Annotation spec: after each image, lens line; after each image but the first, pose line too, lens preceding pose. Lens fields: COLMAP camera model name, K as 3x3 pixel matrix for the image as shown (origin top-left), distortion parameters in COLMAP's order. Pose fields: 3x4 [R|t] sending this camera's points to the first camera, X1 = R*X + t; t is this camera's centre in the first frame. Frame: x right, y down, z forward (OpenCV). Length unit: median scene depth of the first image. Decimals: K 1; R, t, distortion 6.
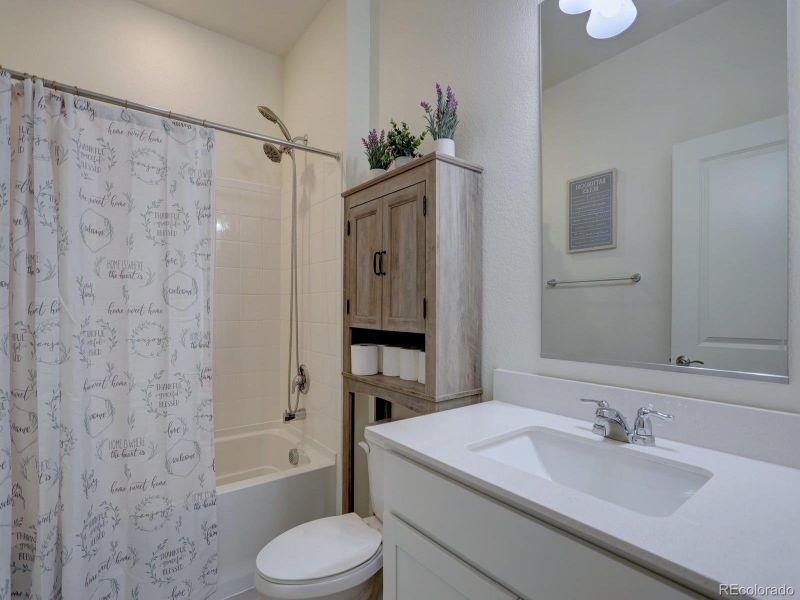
lens RADIAL K [[390.6, 0, 395.6], [0, 390.6, 304.9], [0, 0, 1]] dist [-0.044629, 0.012576]
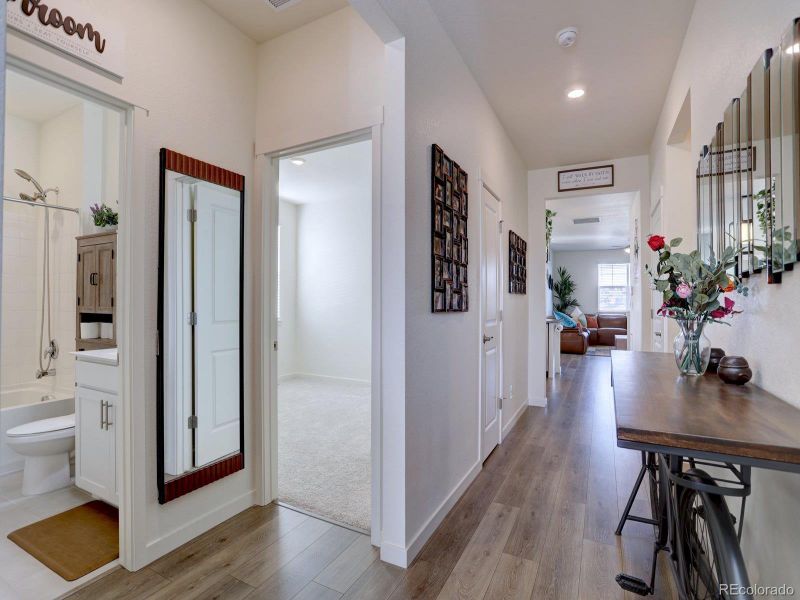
lens RADIAL K [[390.6, 0, 406.5], [0, 390.6, 301.9], [0, 0, 1]] dist [-0.044629, 0.012576]
pose [[0.901554, 0.005937, 0.432626, 0.477631], [-0.006067, 0.999981, -0.001079, 0.000475], [-0.432624, -0.001652, 0.901573, -1.222704]]
